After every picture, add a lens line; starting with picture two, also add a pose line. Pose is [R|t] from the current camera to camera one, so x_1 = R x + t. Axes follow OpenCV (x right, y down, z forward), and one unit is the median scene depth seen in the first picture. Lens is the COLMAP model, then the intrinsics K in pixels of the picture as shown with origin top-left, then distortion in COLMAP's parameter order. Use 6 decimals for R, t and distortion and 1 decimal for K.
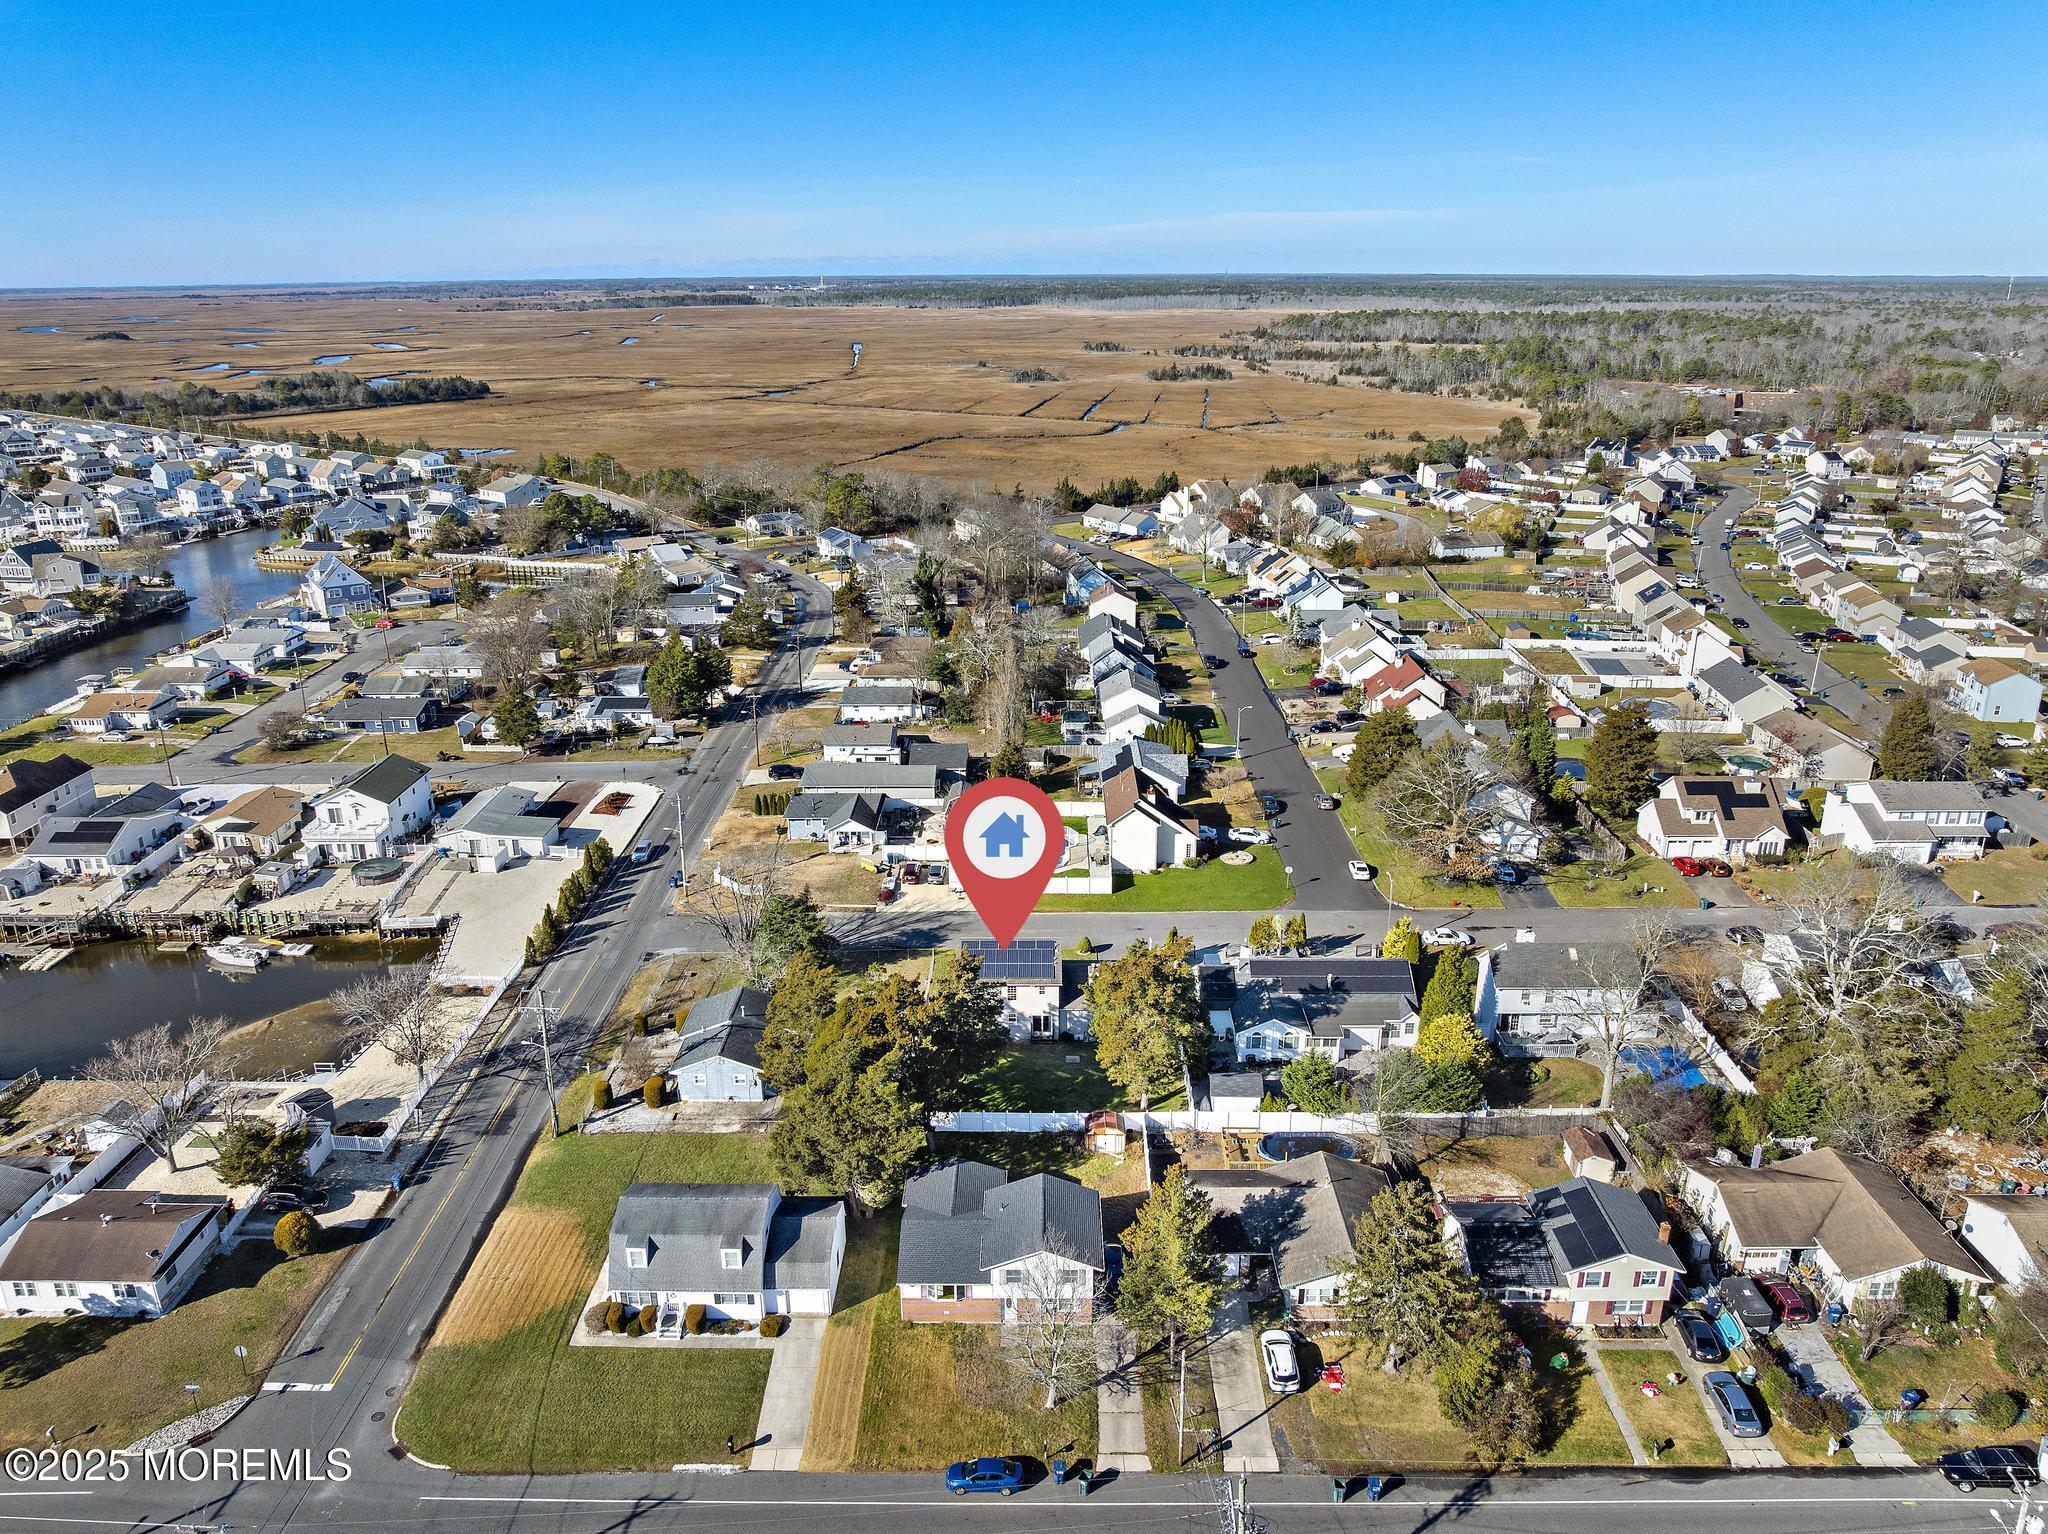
lens RADIAL K [[1416.0, 0, 1015.6], [0, 1416.0, 782.8], [0, 0, 1]] dist [-0.041922, 0.003348]
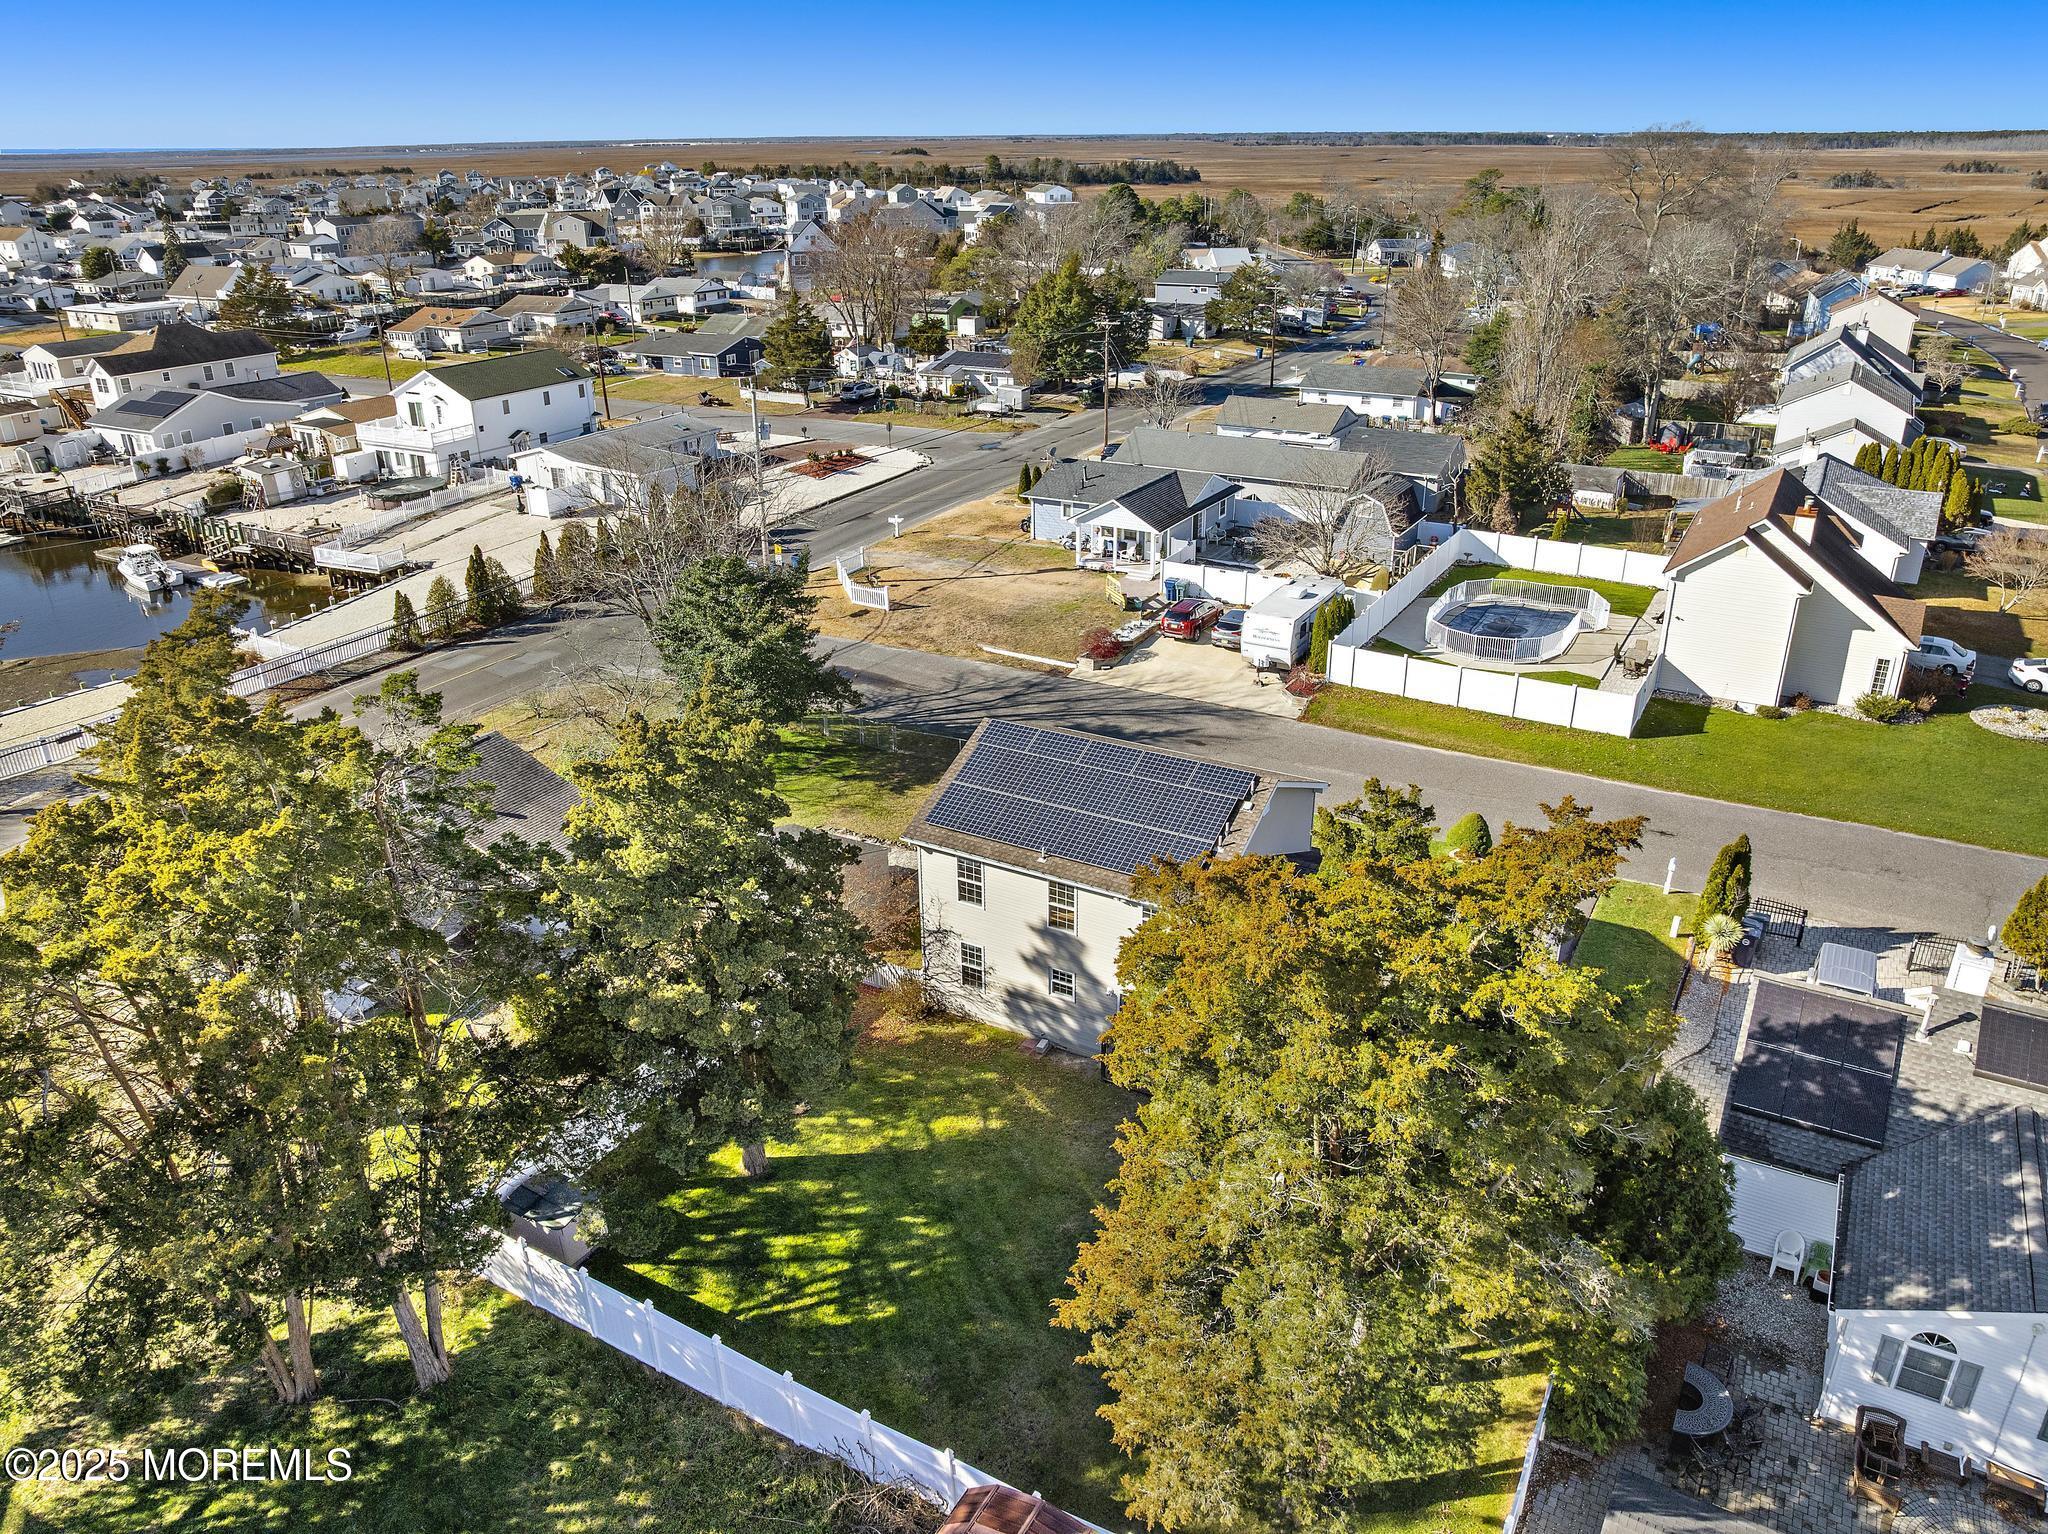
lens RADIAL K [[1416.0, 0, 1015.6], [0, 1416.0, 782.8], [0, 0, 1]] dist [-0.041922, 0.003348]
pose [[0.871850, 0.201217, -0.446530, 0.091116], [-0.159082, 0.978618, 0.130381, 0.063230], [0.463217, -0.042638, 0.885219, 0.548960]]
